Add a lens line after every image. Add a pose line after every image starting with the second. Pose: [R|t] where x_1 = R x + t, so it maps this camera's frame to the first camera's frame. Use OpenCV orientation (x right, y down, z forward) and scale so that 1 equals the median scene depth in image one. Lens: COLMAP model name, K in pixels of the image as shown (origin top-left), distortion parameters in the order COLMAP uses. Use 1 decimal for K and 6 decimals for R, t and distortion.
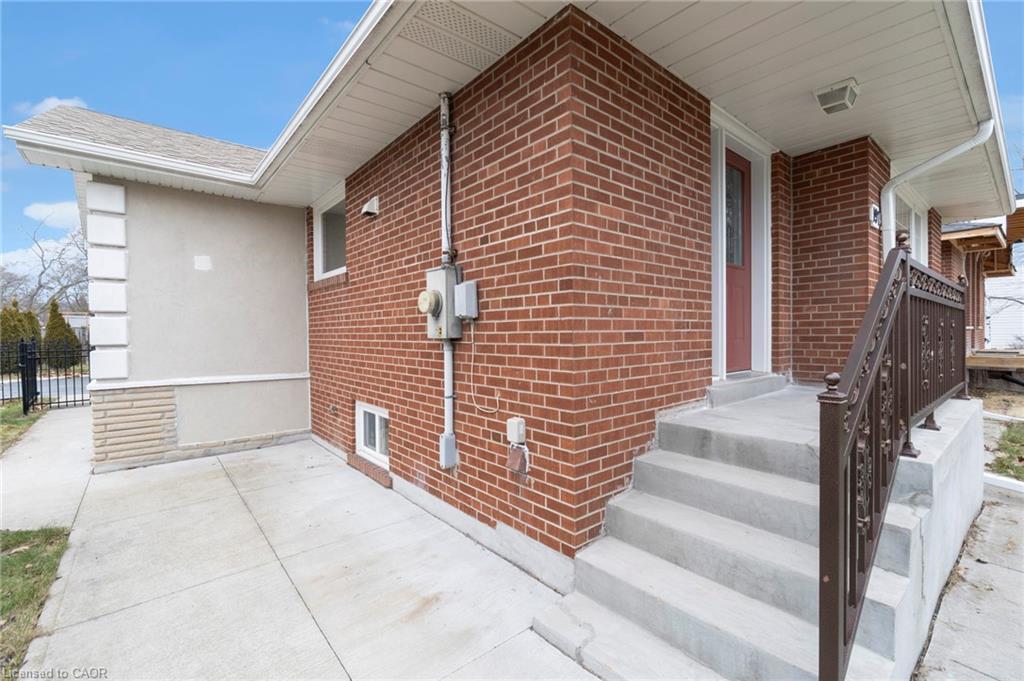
lens RADIAL K [[443.3, 0, 511.3], [0, 443.3, 338.8], [0, 0, 1]] dist [0.001105, -0.000001]
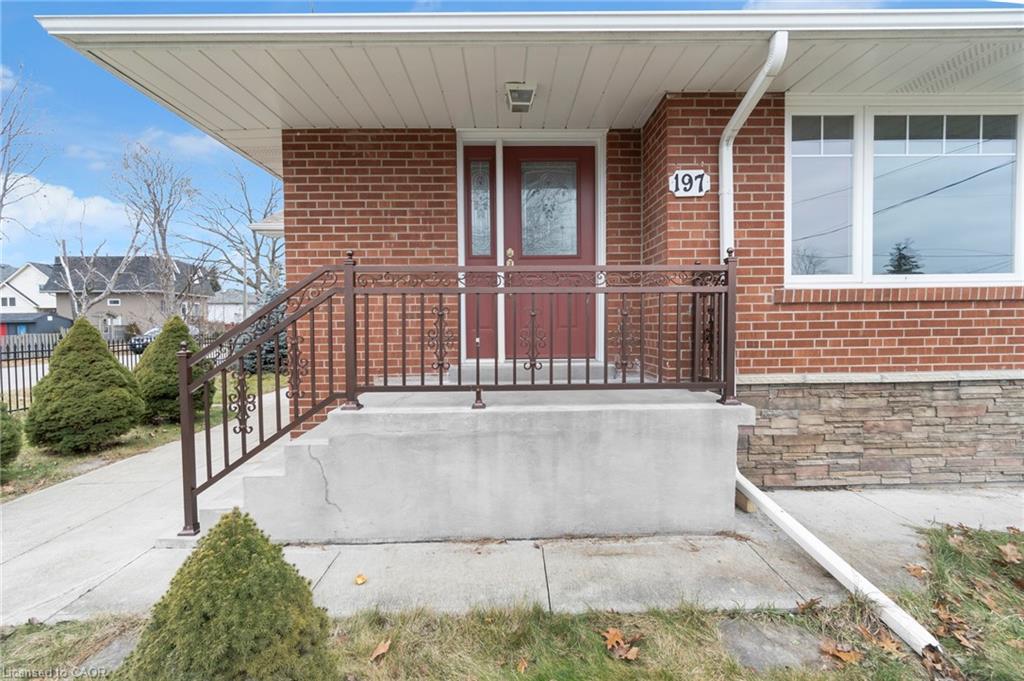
lens RADIAL K [[443.3, 0, 514.7], [0, 443.3, 333.1], [0, 0, 1]] dist [0.001105, -0.000001]
pose [[0.784772, 0.010870, -0.619690, 1.660872], [0.001690, 0.999805, 0.019677, -0.004889], [0.619783, -0.016489, 0.784600, 0.179828]]
